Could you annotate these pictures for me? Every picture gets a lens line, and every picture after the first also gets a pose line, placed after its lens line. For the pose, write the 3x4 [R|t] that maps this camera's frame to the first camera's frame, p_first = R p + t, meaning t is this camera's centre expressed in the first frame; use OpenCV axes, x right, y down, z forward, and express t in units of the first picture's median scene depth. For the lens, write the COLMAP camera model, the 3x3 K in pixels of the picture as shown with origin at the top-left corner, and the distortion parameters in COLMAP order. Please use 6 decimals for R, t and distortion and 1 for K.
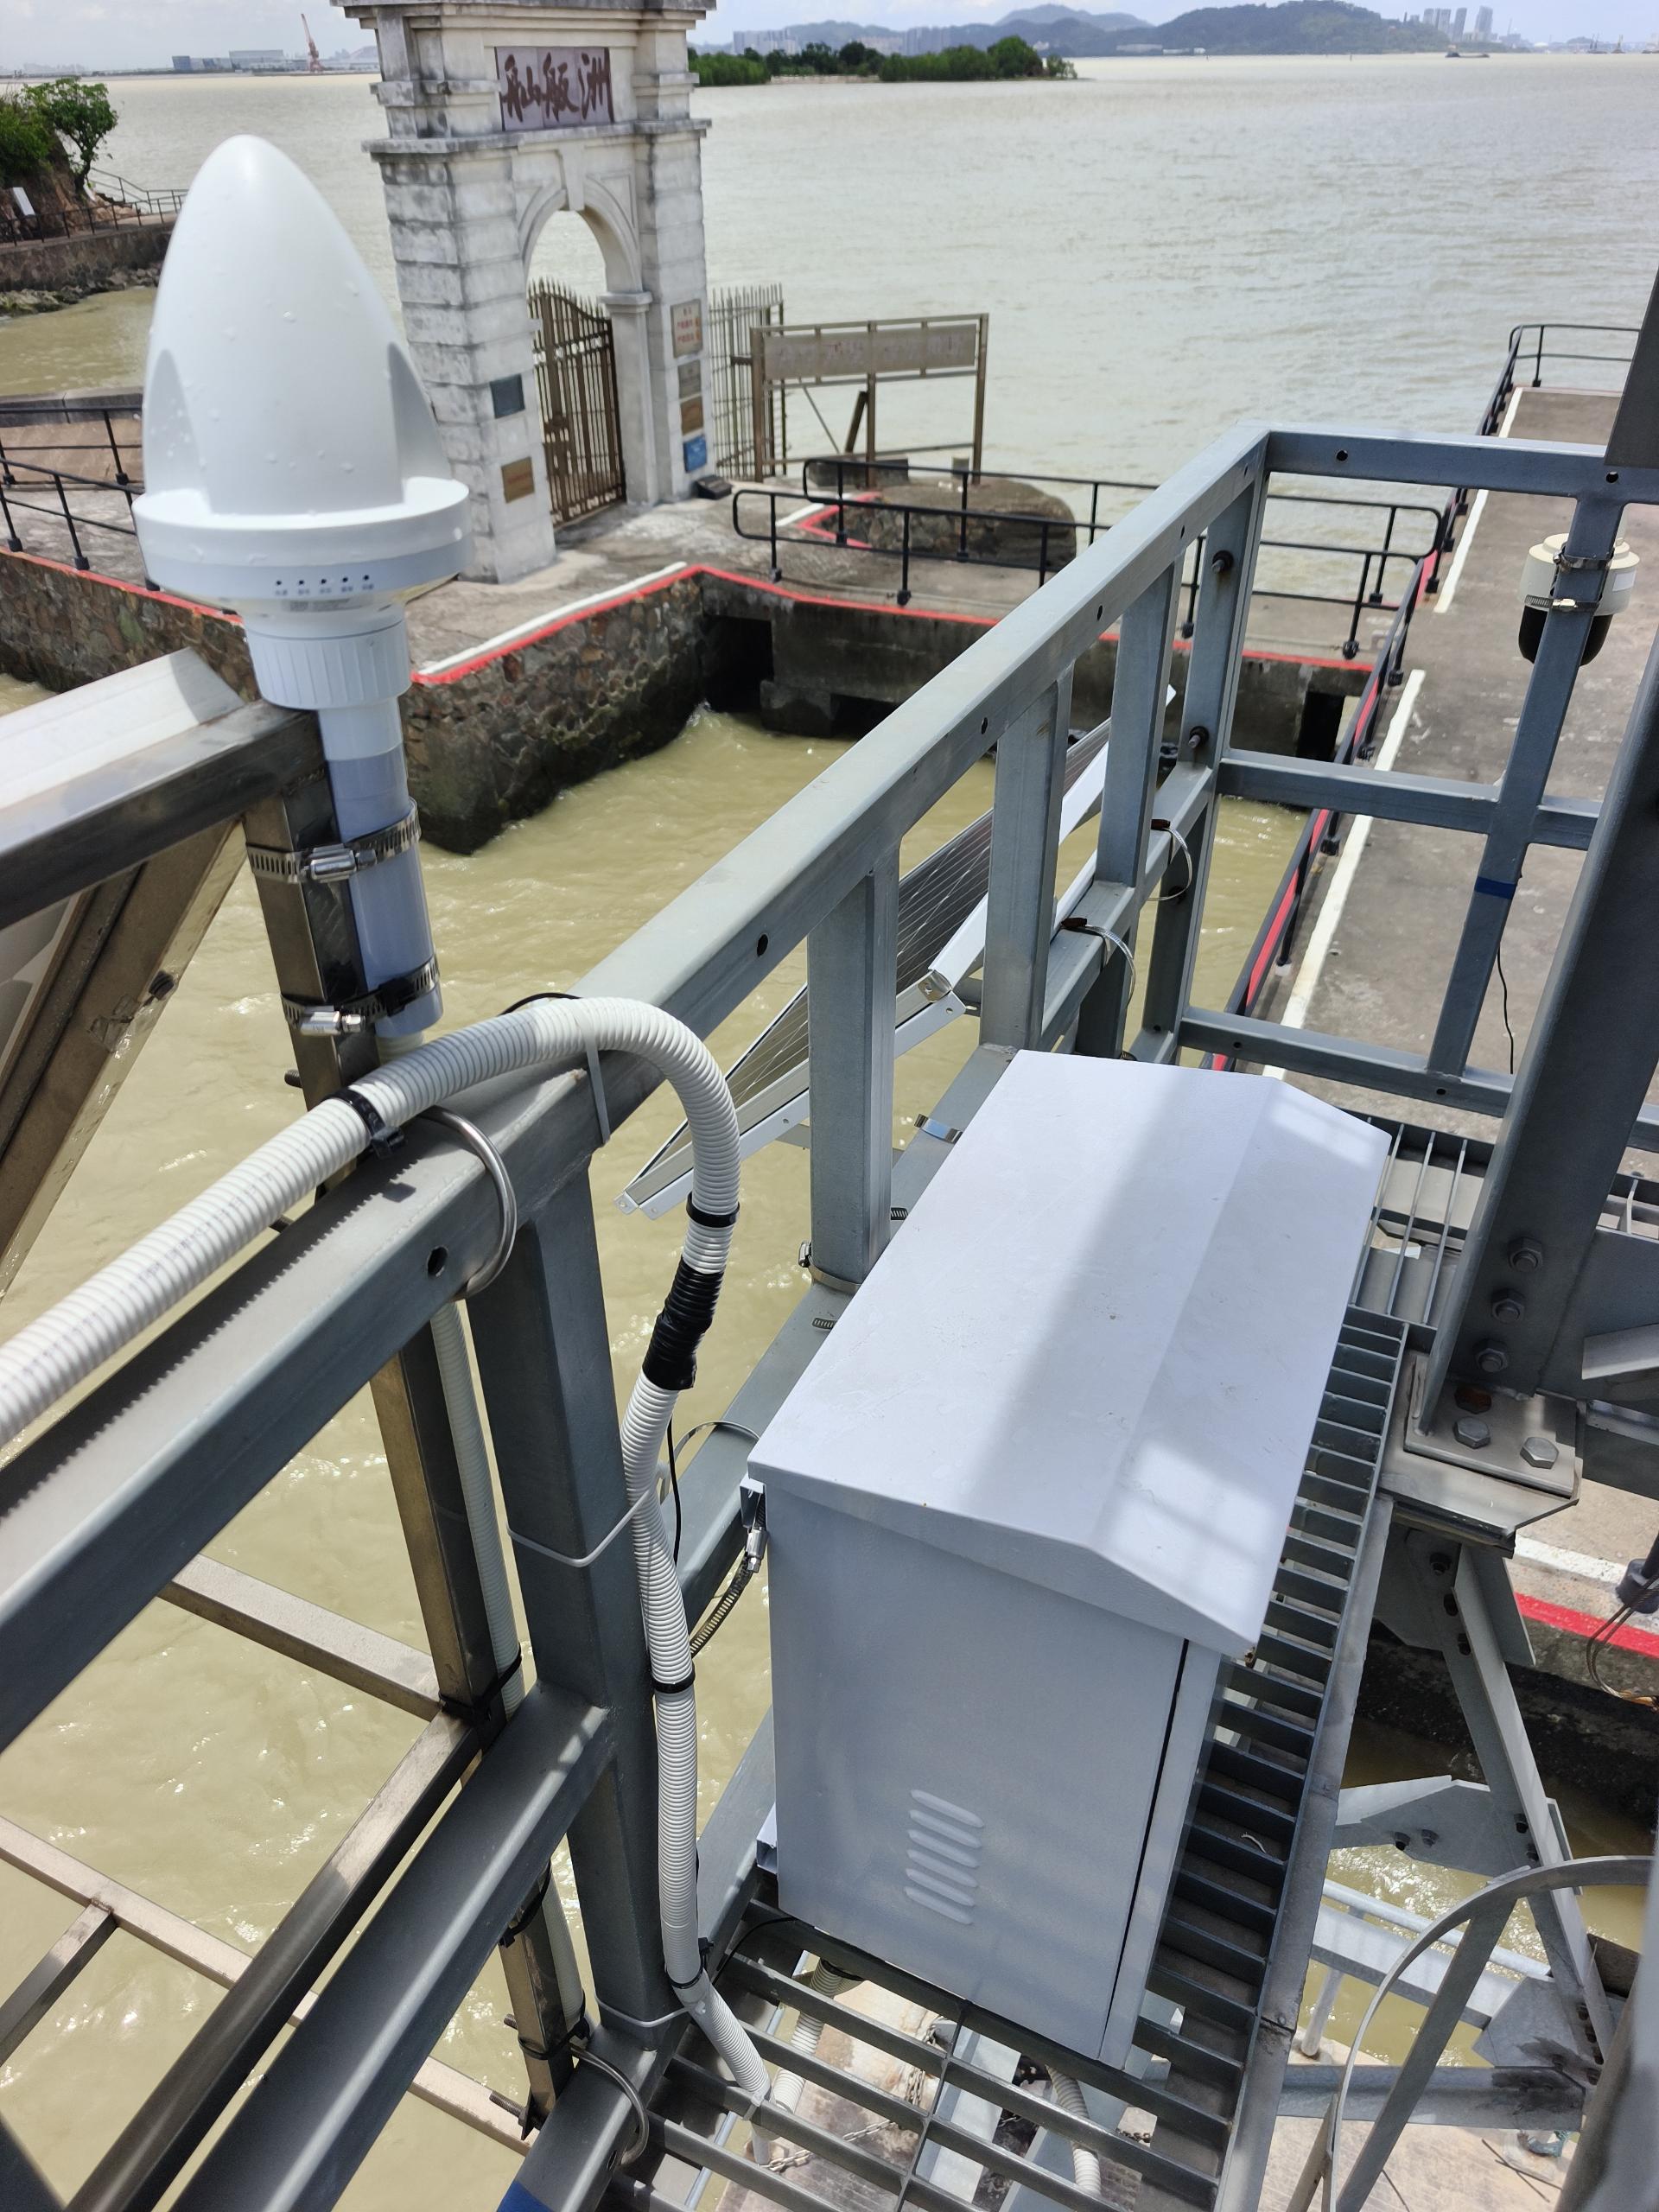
lens RADIAL K [[1491.1, 0, 809.9], [0, 1491.1, 1094.6], [0, 0, 1]] dist [0.038499, -0.036265]
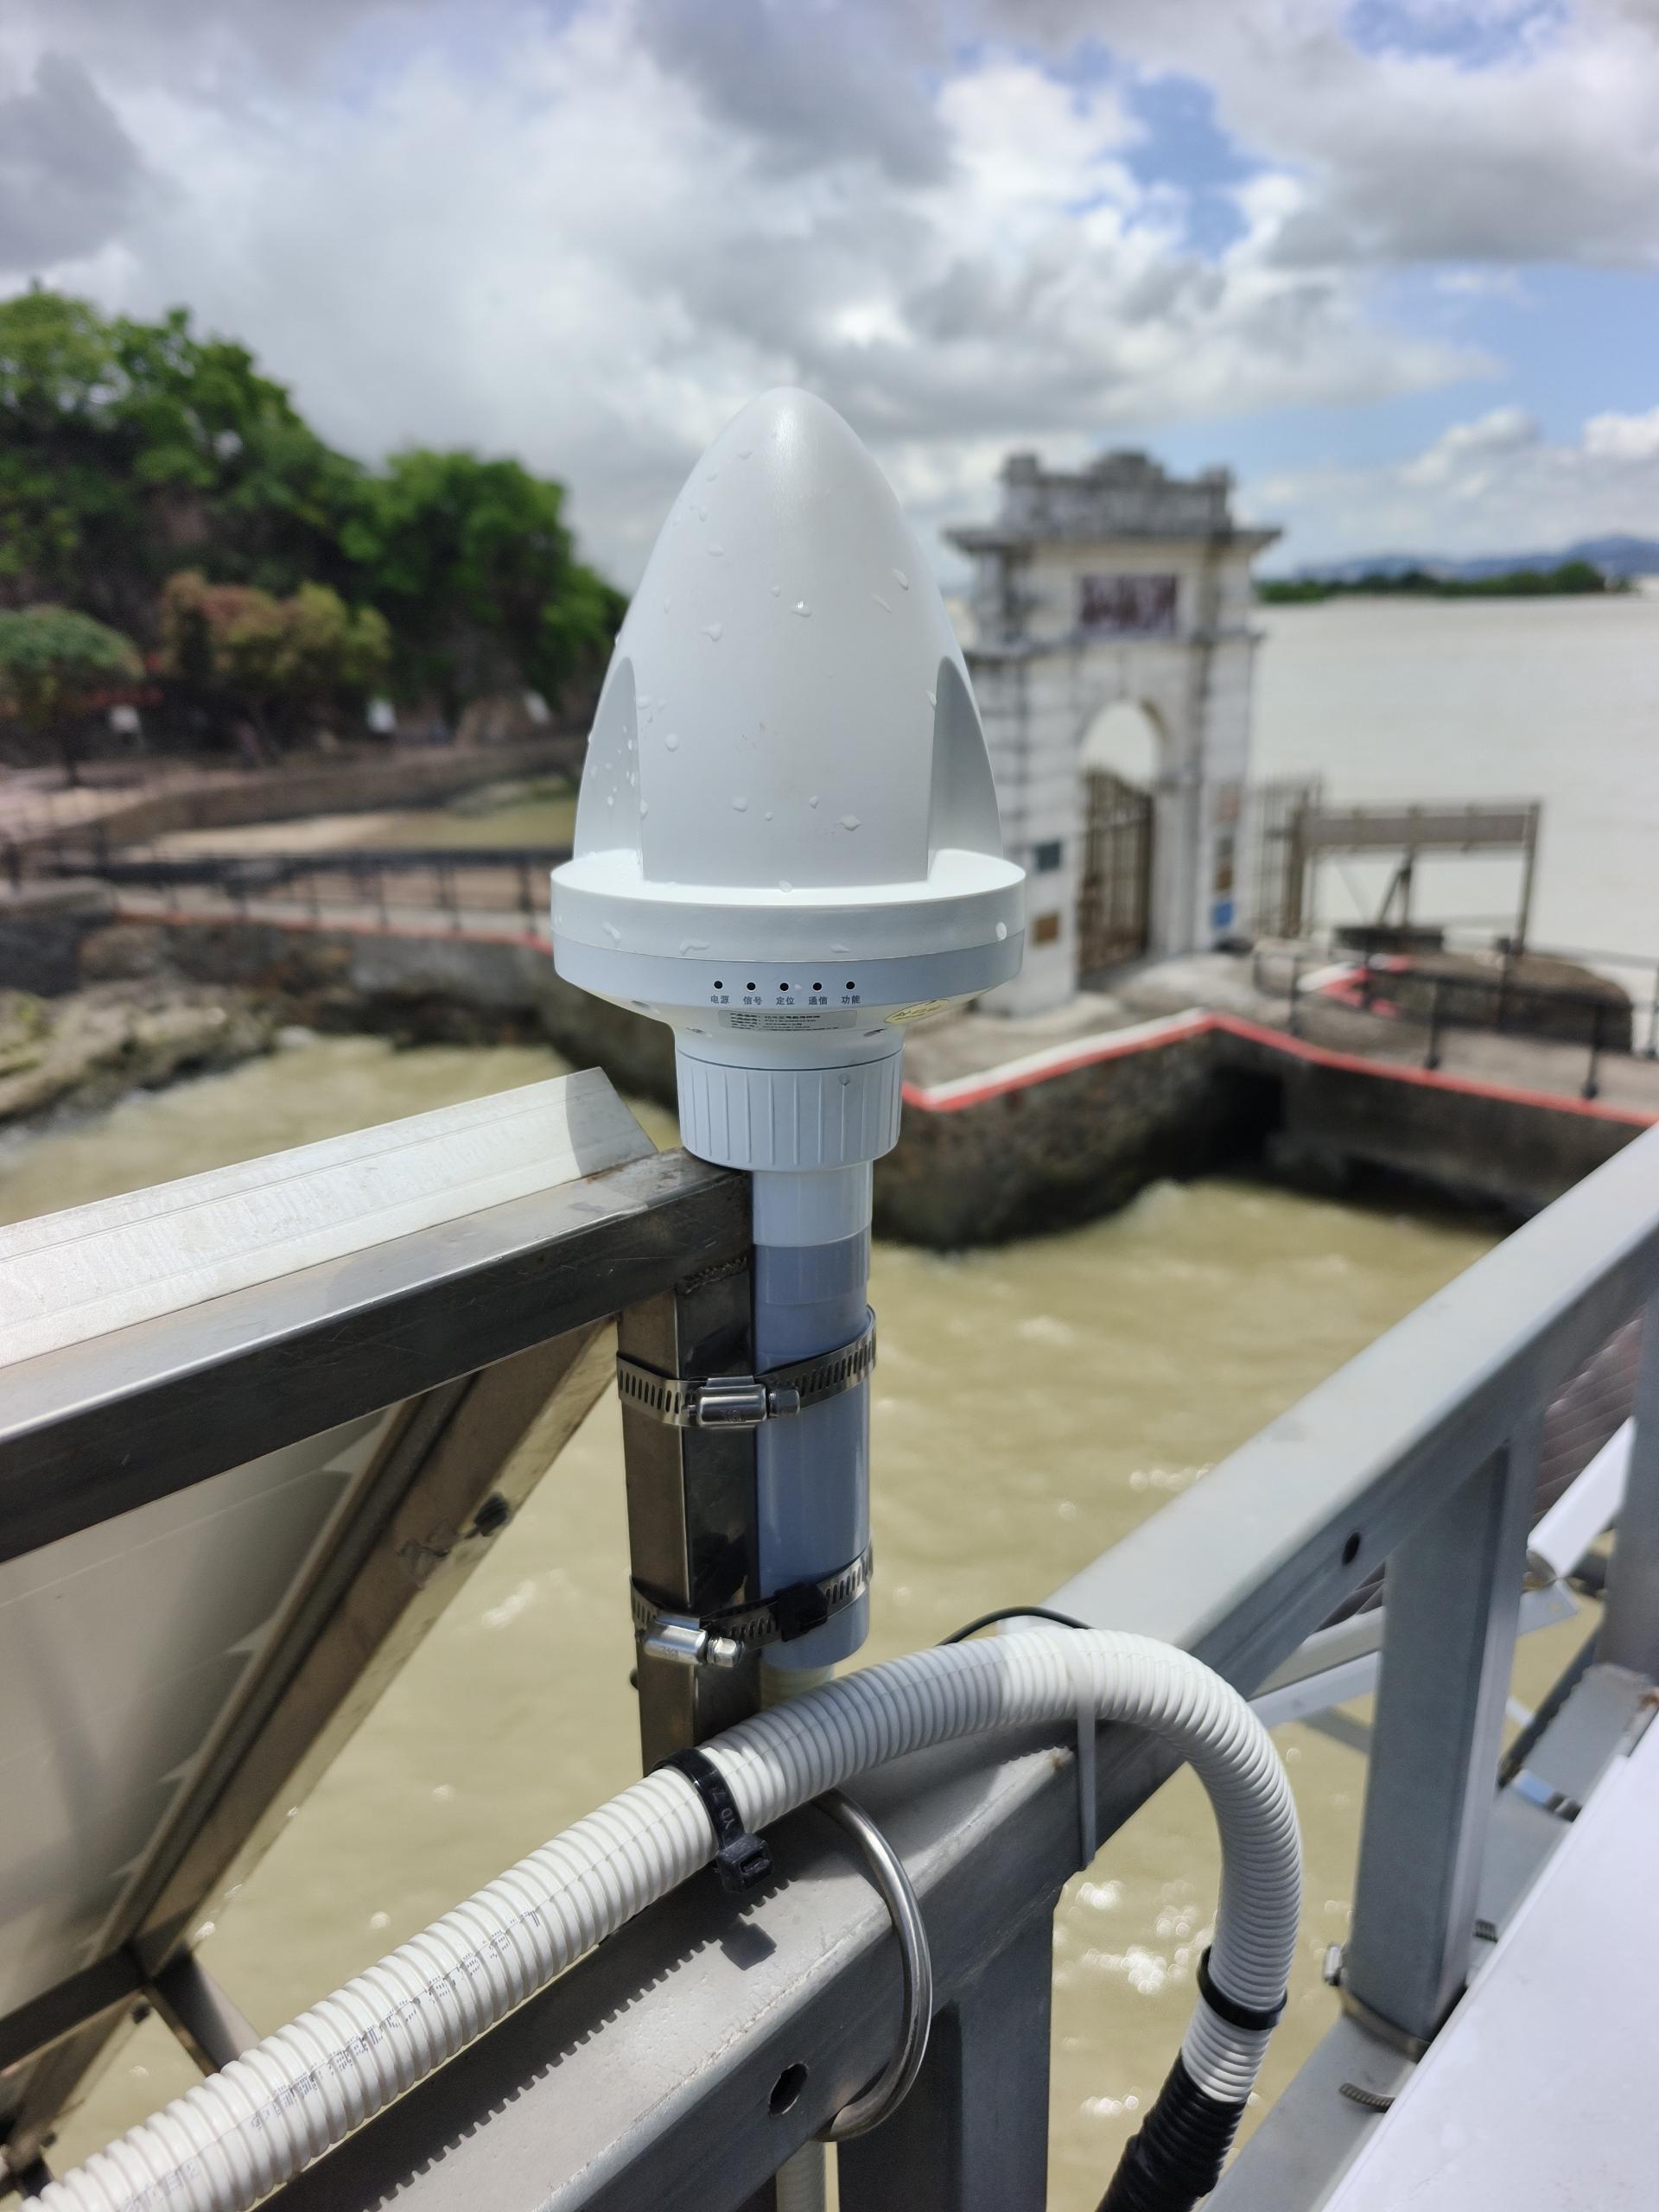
lens RADIAL K [[1512.7, 0, 815.2], [0, 1512.7, 1087.7], [0, 0, 1]] dist [0.003573, -0.002137]
pose [[0.945485, 0.085120, -0.314344, -0.073546], [-0.170667, 0.951584, -0.255656, -0.095952], [0.277363, 0.295367, 0.914236, 0.296102]]
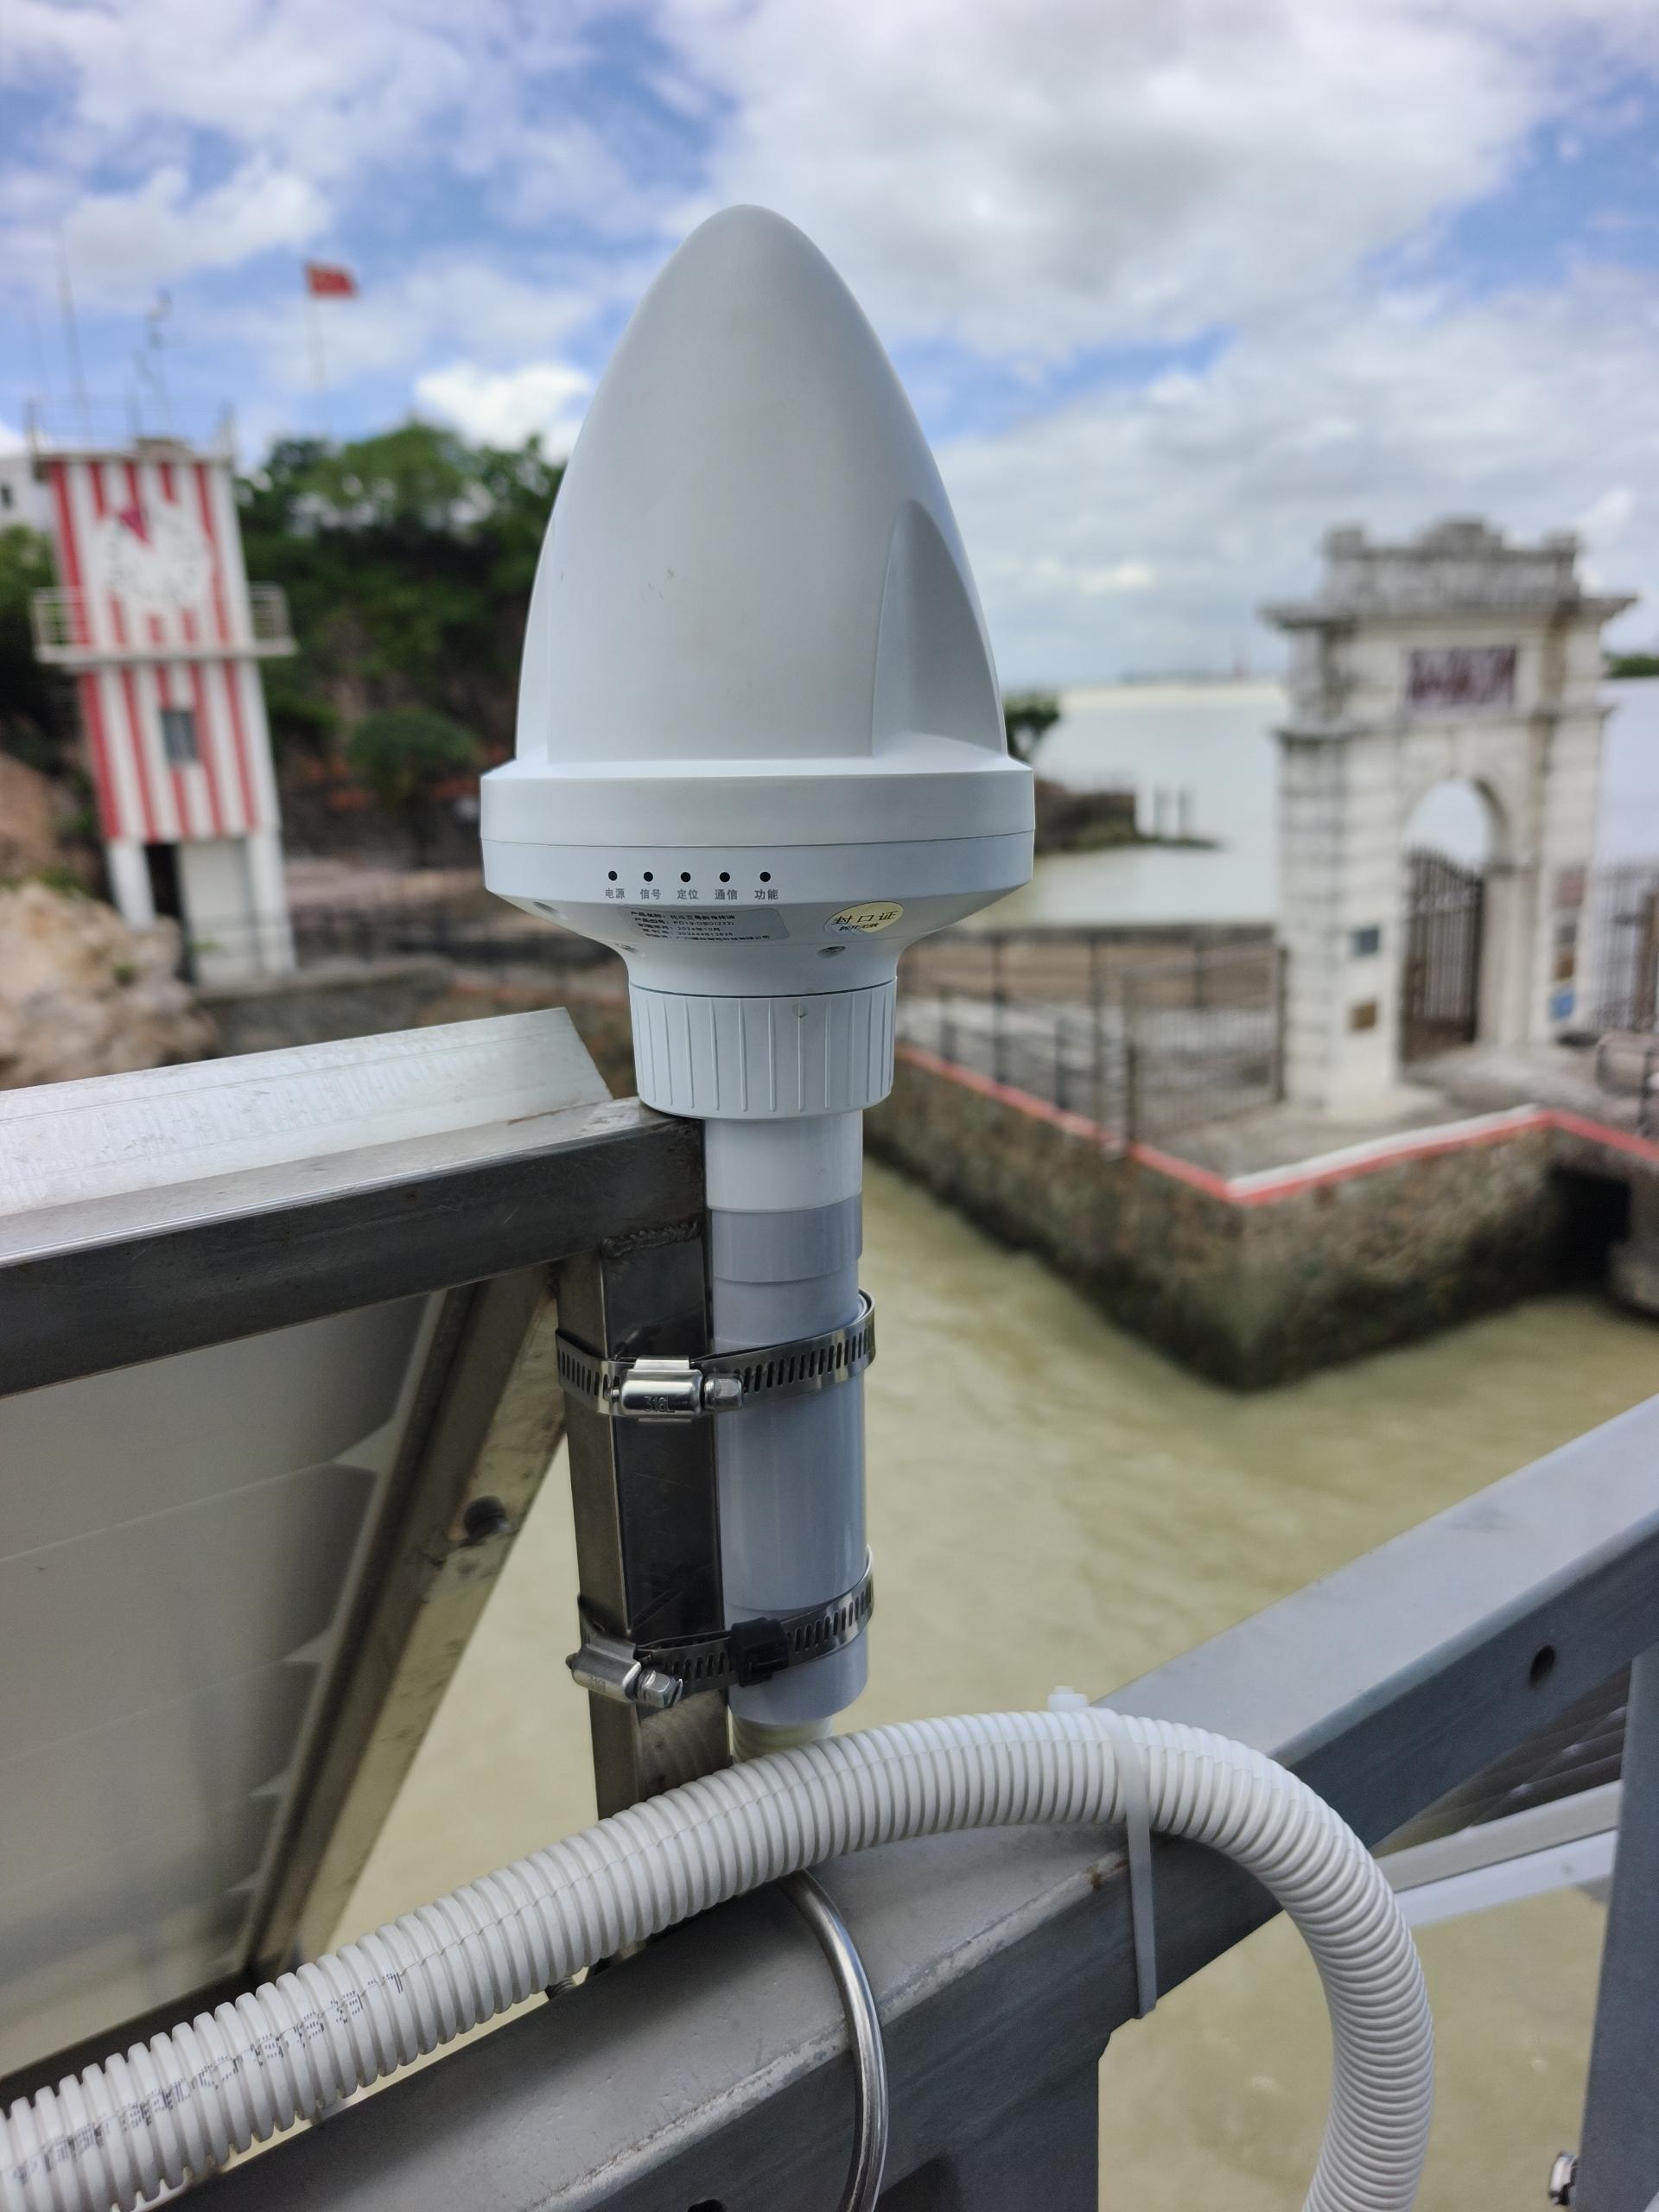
lens RADIAL K [[1500.0, 0, 840.4], [0, 1500.0, 1107.9], [0, 0, 1]] dist [0.041680, -0.060238]
pose [[0.867680, 0.096694, -0.487628, -0.005711], [-0.248710, 0.933751, -0.257394, -0.097575], [0.430435, 0.344614, 0.834246, 0.418207]]
